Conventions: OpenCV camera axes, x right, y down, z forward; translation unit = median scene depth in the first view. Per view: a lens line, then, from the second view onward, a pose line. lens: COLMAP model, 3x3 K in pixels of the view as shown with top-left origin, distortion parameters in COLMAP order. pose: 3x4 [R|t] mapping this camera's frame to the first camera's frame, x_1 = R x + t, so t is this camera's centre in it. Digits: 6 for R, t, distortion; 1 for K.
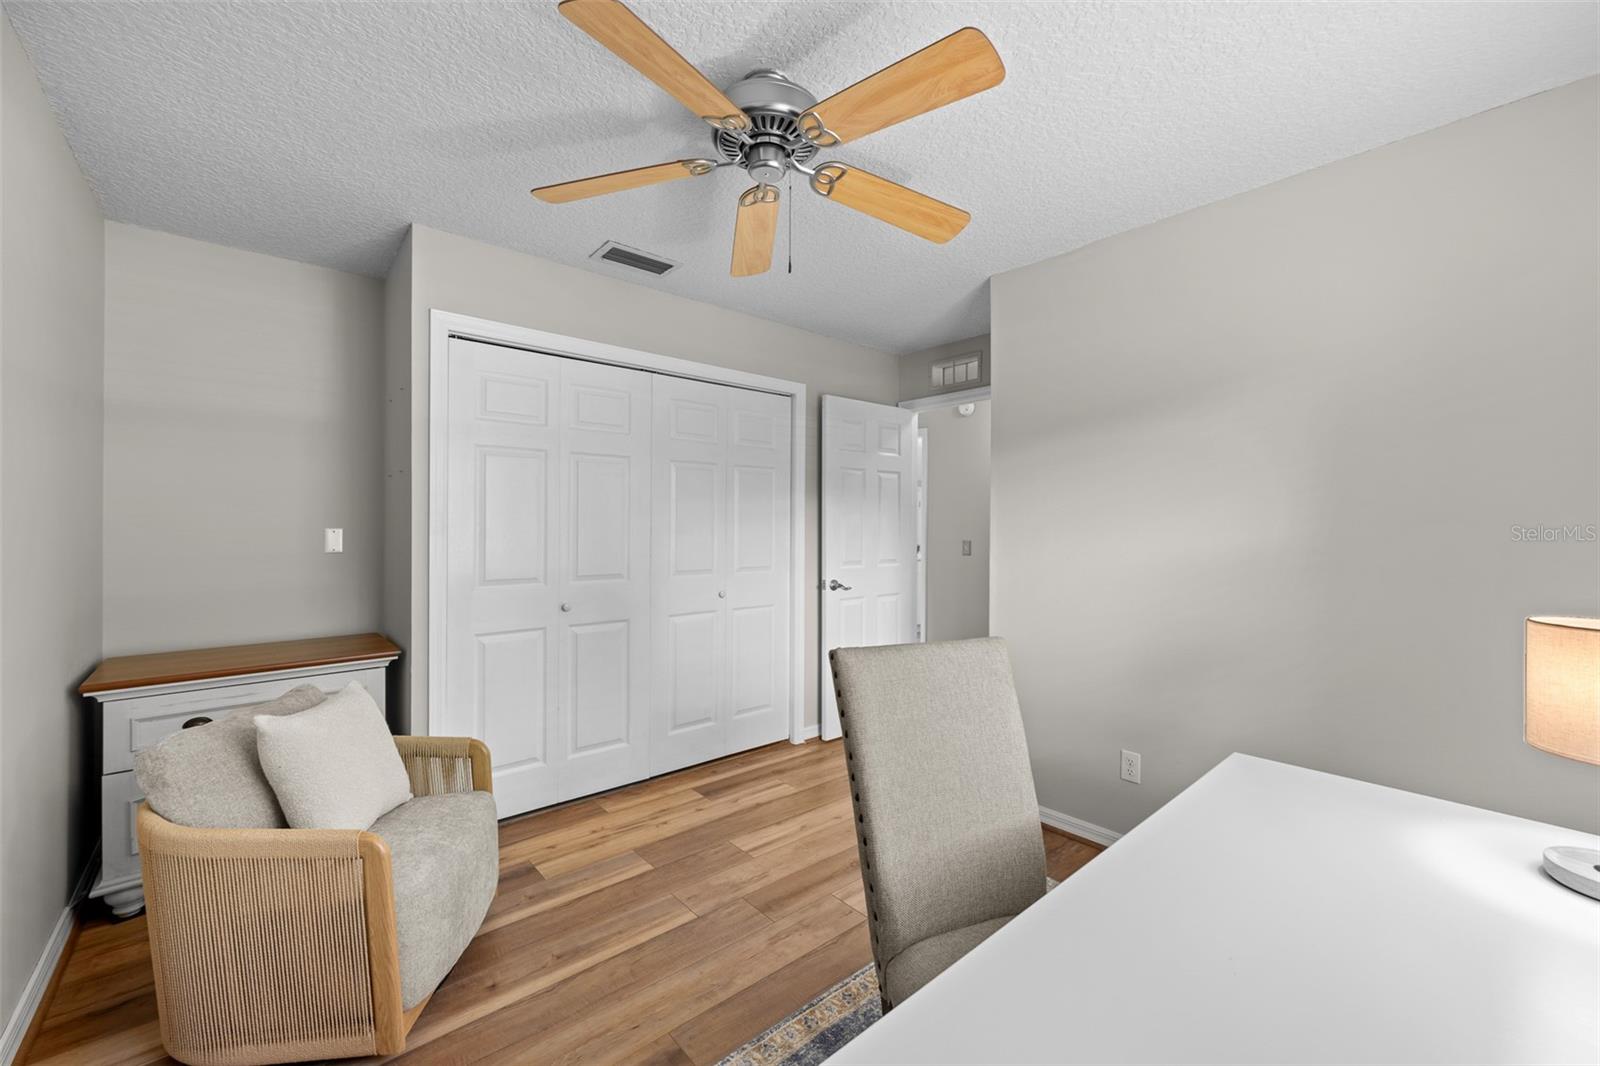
lens RADIAL K [[636.6, 0, 800.0], [0, 636.6, 533.0], [0, 0, 1]] dist [-0.000342, 0.000164]
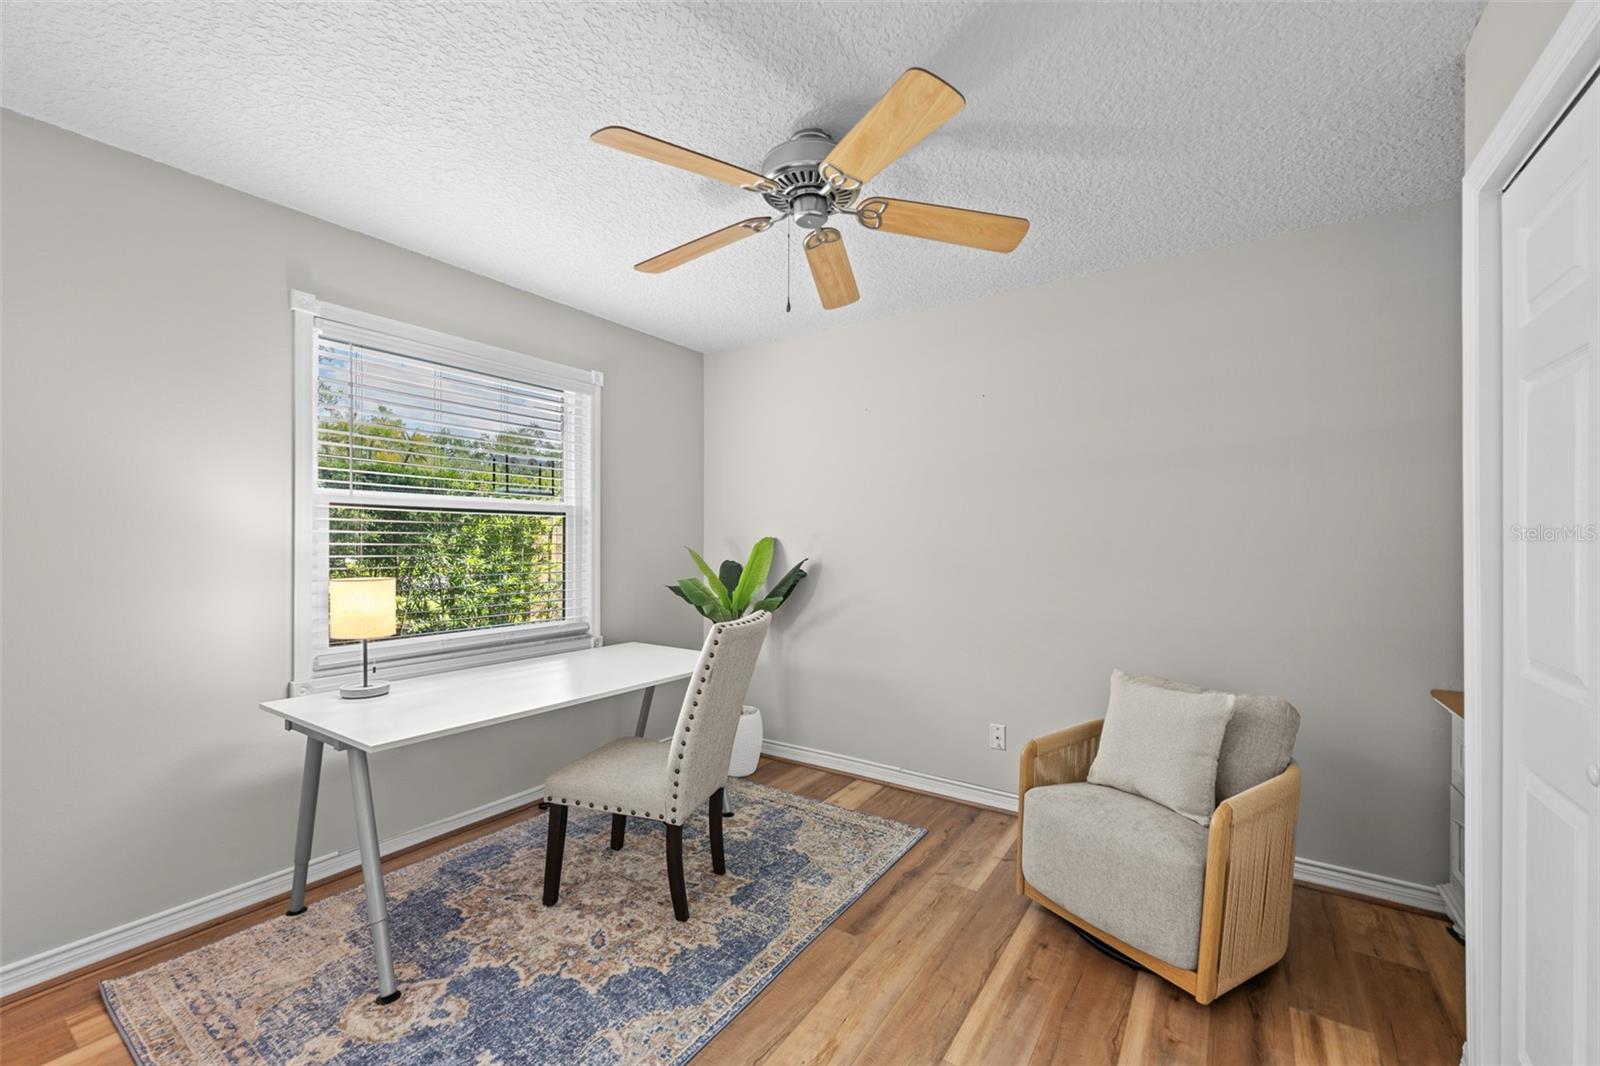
lens RADIAL K [[636.6, 0, 800.0], [0, 636.6, 533.0], [0, 0, 1]] dist [-0.000342, 0.000164]
pose [[-0.964917, -0.004077, -0.262525, 0.230651], [-0.003002, 0.999985, -0.004495, -0.018341], [0.262540, -0.003550, -0.964915, 1.904051]]
